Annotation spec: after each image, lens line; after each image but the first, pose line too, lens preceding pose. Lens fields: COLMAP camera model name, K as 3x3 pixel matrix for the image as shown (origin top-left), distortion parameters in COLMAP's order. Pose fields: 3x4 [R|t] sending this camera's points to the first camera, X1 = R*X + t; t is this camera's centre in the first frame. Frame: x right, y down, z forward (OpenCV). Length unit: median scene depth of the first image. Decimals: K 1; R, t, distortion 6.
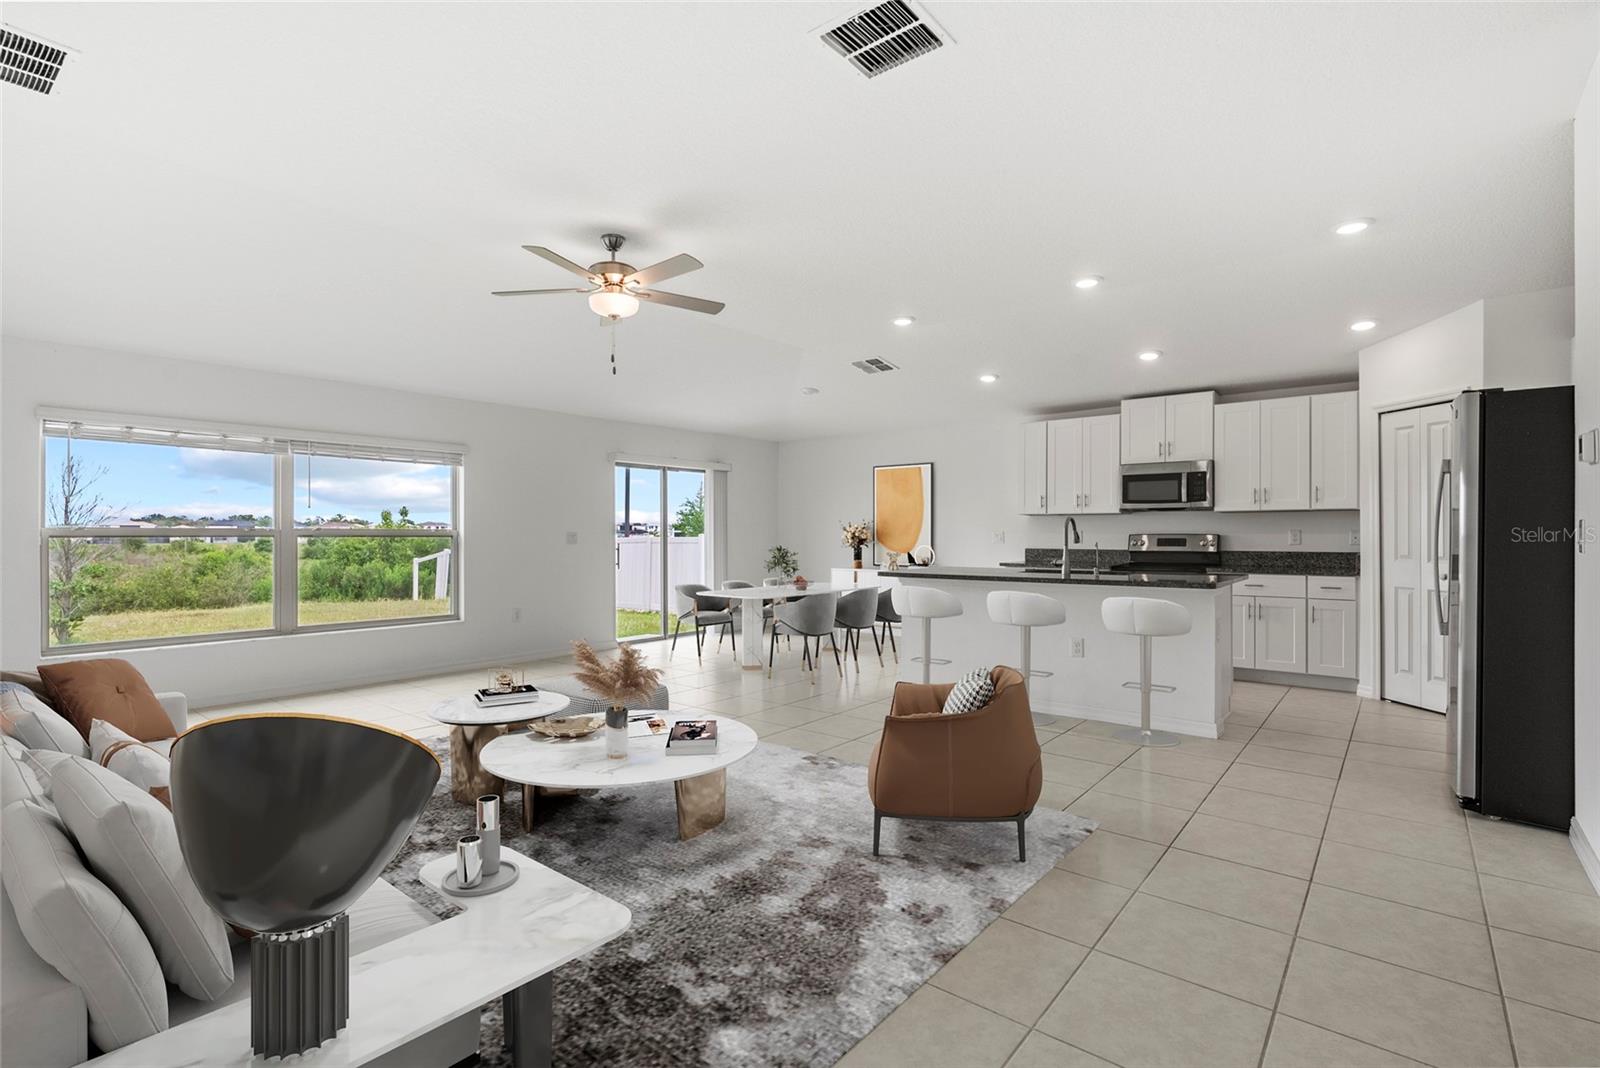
lens RADIAL K [[749.2, 0, 800.0], [0, 749.2, 534.0], [0, 0, 1]] dist [0.000825, -0.000021]
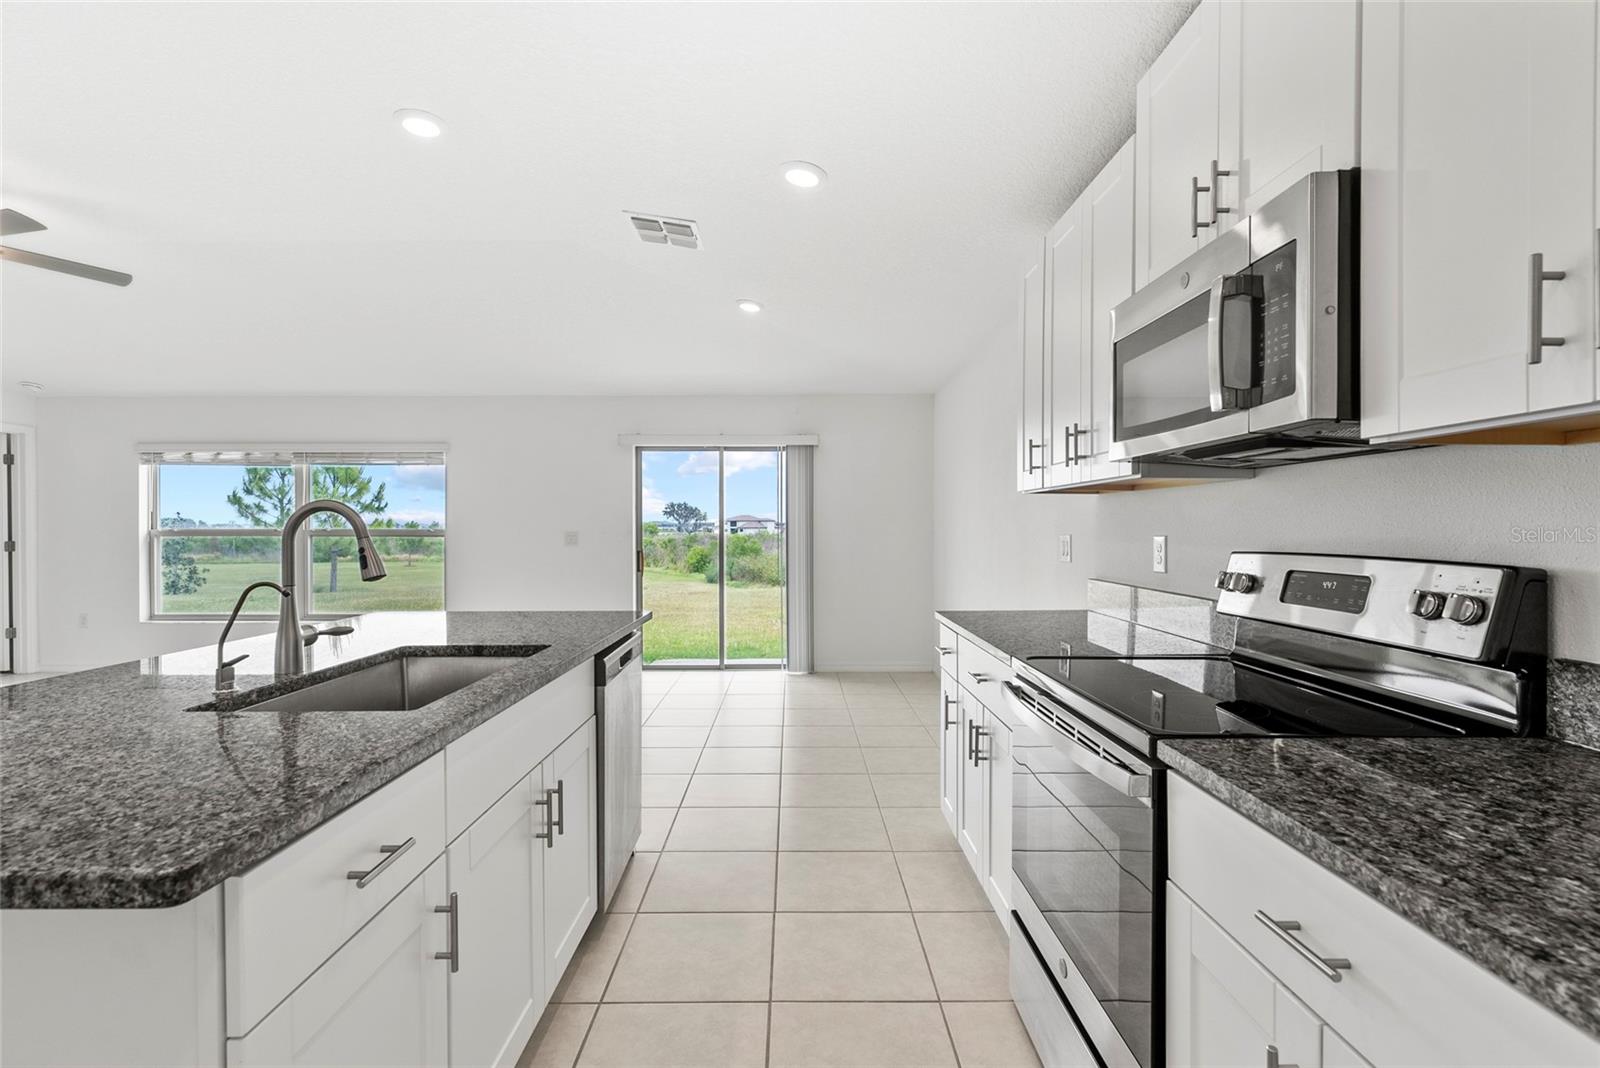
lens RADIAL K [[752.0, 0, 800.0], [0, 752.0, 534.0], [0, 0, 1]] dist [-0.000281, 0.000065]
pose [[0.640010, 0.003541, -0.768358, 0.577595], [-0.000201, 0.999990, 0.004441, -0.007374], [0.768366, -0.002688, 0.640005, 0.732567]]
